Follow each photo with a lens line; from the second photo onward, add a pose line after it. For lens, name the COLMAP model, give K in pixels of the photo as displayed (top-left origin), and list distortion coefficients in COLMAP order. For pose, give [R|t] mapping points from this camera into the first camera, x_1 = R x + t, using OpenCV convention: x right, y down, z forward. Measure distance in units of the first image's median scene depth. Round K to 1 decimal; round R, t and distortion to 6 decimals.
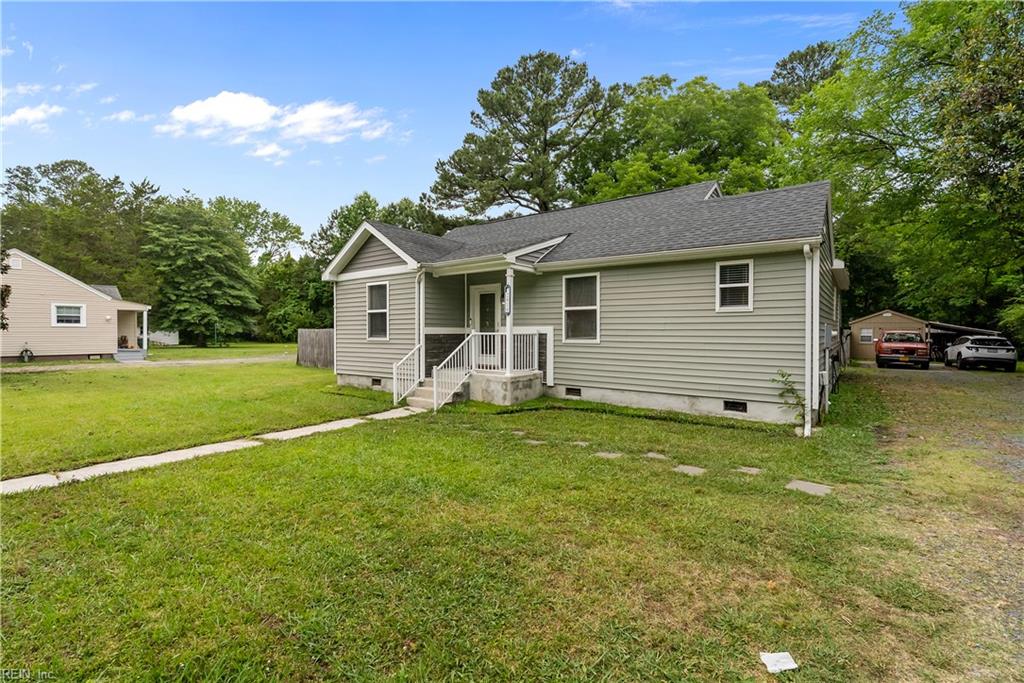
lens RADIAL K [[464.4, 0, 511.1], [0, 464.4, 335.1], [0, 0, 1]] dist [-0.007867, 0.000033]
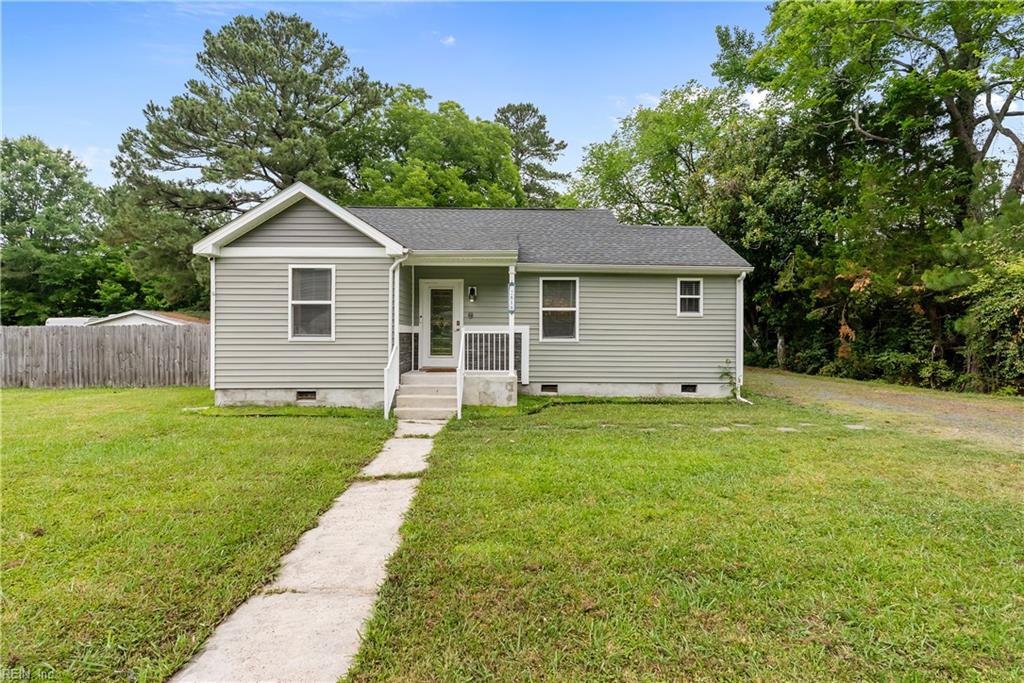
lens RADIAL K [[464.4, 0, 511.1], [0, 464.4, 335.1], [0, 0, 1]] dist [-0.007867, 0.000033]
pose [[0.781493, 0.004852, 0.623895, -0.587804], [0.000736, 0.999962, -0.008697, 0.010541], [-0.623914, 0.007256, 0.781460, 0.227063]]
